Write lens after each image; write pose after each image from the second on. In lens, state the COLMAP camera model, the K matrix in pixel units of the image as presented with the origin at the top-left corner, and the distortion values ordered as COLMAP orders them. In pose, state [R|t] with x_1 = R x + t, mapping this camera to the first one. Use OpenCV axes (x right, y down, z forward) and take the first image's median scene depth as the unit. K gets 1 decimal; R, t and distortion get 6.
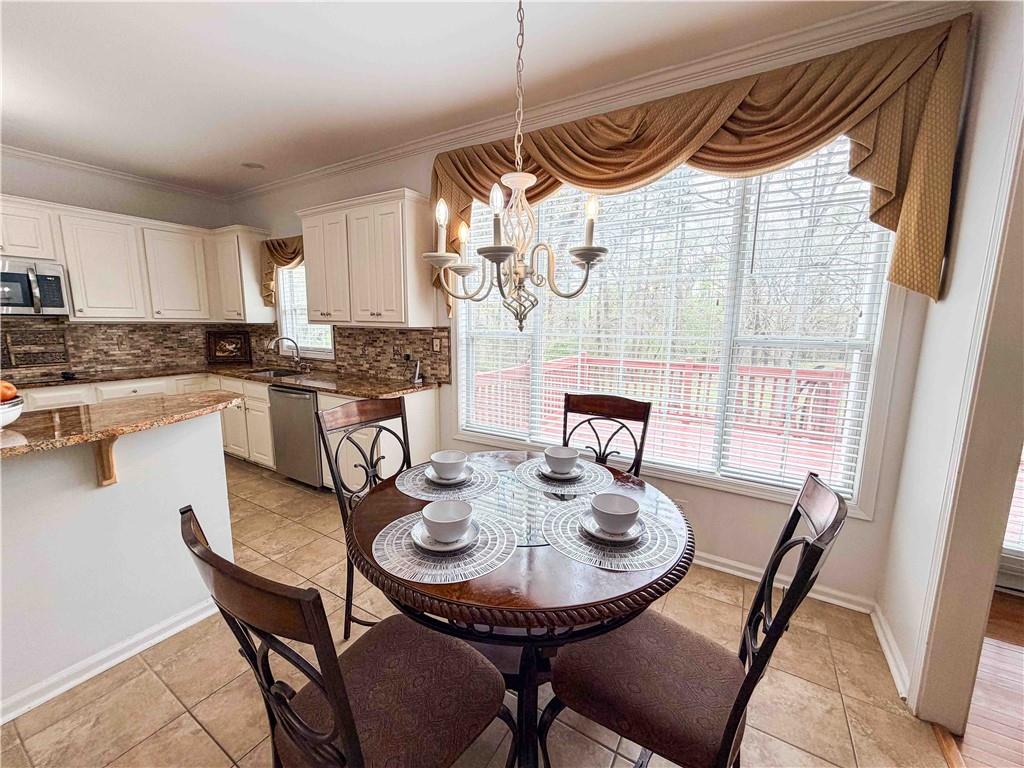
lens RADIAL K [[410.1, 0, 505.3], [0, 410.1, 386.2], [0, 0, 1]] dist [0.001876, 0.000109]
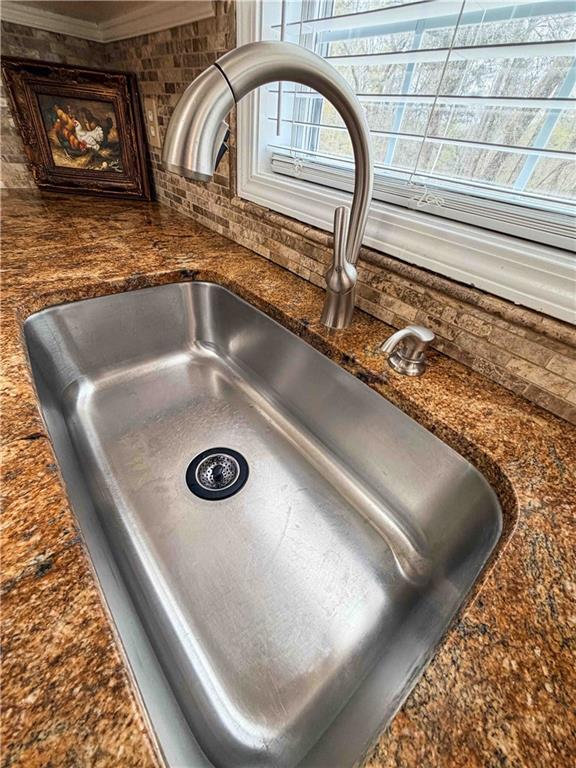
lens RADIAL K [[307.6, 0, 288.0], [0, 307.6, 384.0], [0, 0, 1]] dist [0.001876, 0.000109]
pose [[0.942482, 0.266229, -0.202113, -0.451400], [-0.130991, 0.850476, 0.509443, -0.078219], [0.307521, -0.453666, 0.836432, 0.799647]]
